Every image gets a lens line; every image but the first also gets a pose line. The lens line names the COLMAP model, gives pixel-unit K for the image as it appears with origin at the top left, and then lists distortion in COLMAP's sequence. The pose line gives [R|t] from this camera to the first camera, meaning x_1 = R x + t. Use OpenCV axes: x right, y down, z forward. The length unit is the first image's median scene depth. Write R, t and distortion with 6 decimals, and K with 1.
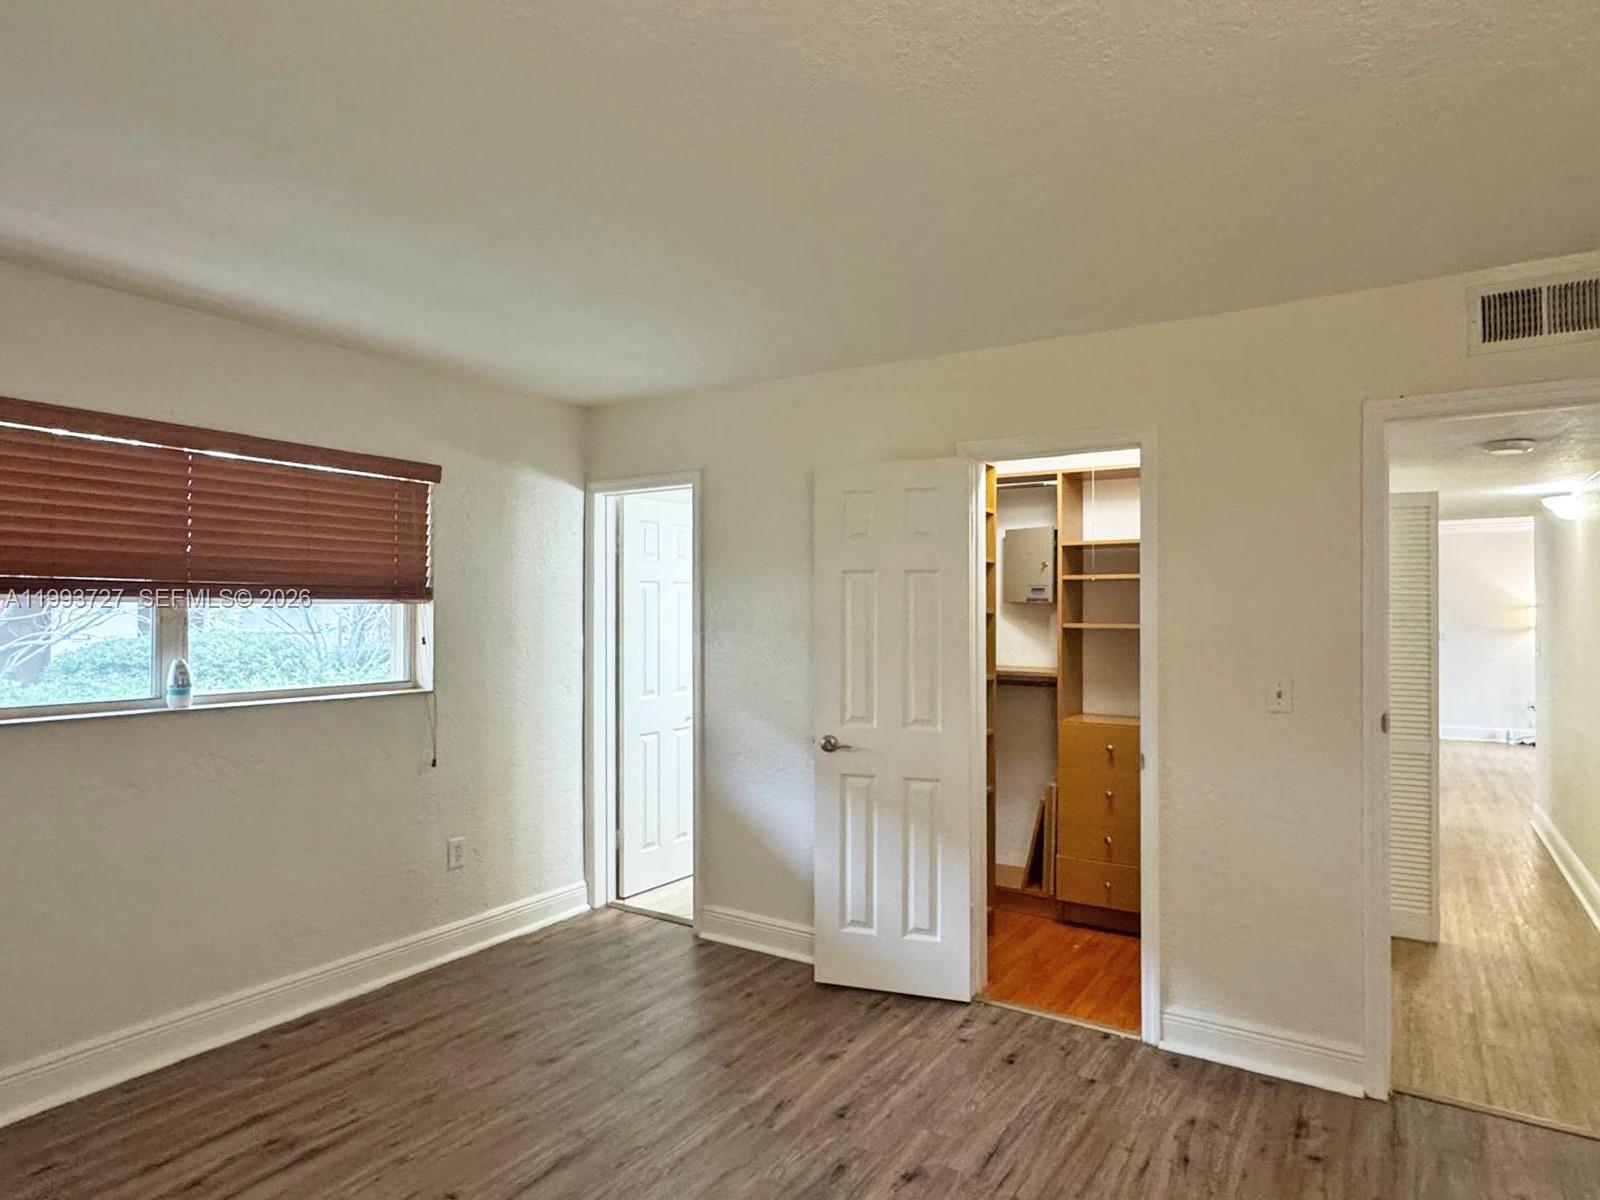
lens RADIAL K [[909.8, 0, 814.3], [0, 909.8, 630.5], [0, 0, 1]] dist [-0.006202, -0.000510]
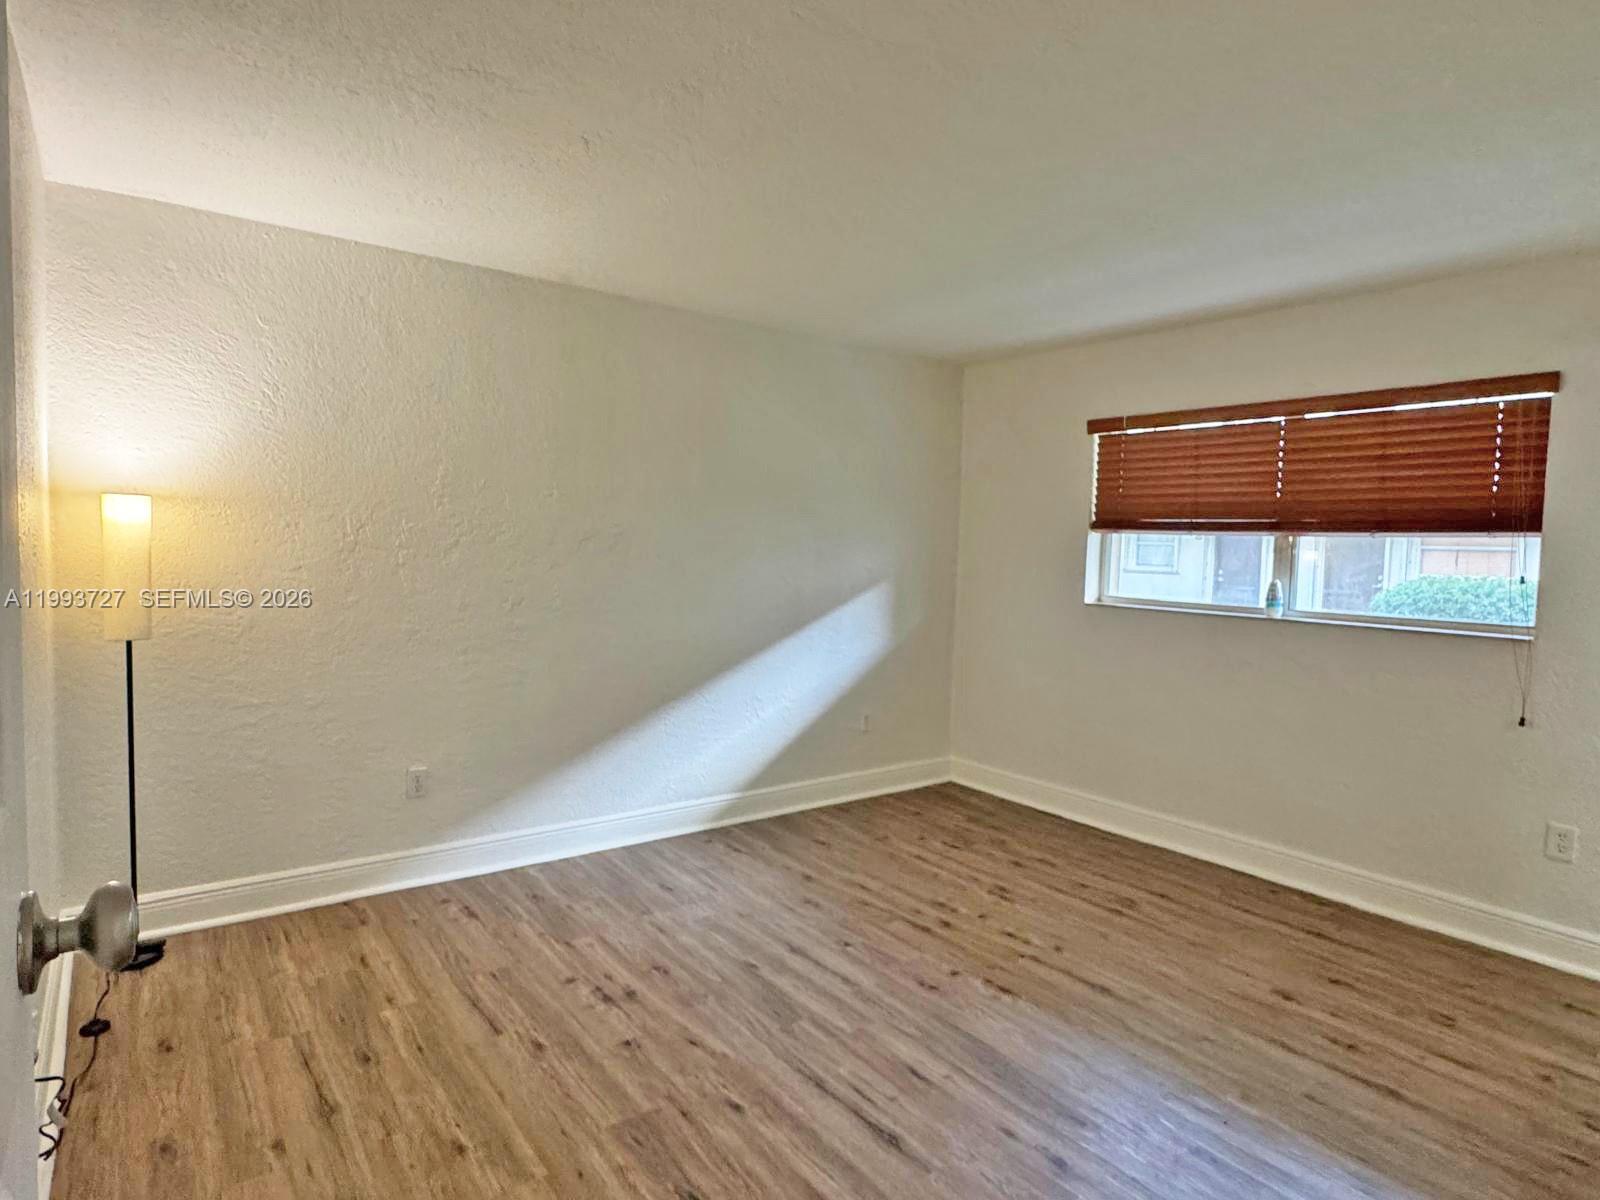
lens RADIAL K [[909.8, 0, 814.3], [0, 909.8, 630.5], [0, 0, 1]] dist [-0.006202, -0.000510]
pose [[-0.339149, 0.075456, -0.937702, 0.744031], [-0.045034, 0.994333, 0.096301, 0.007852], [0.939654, 0.074888, -0.333829, 0.786052]]
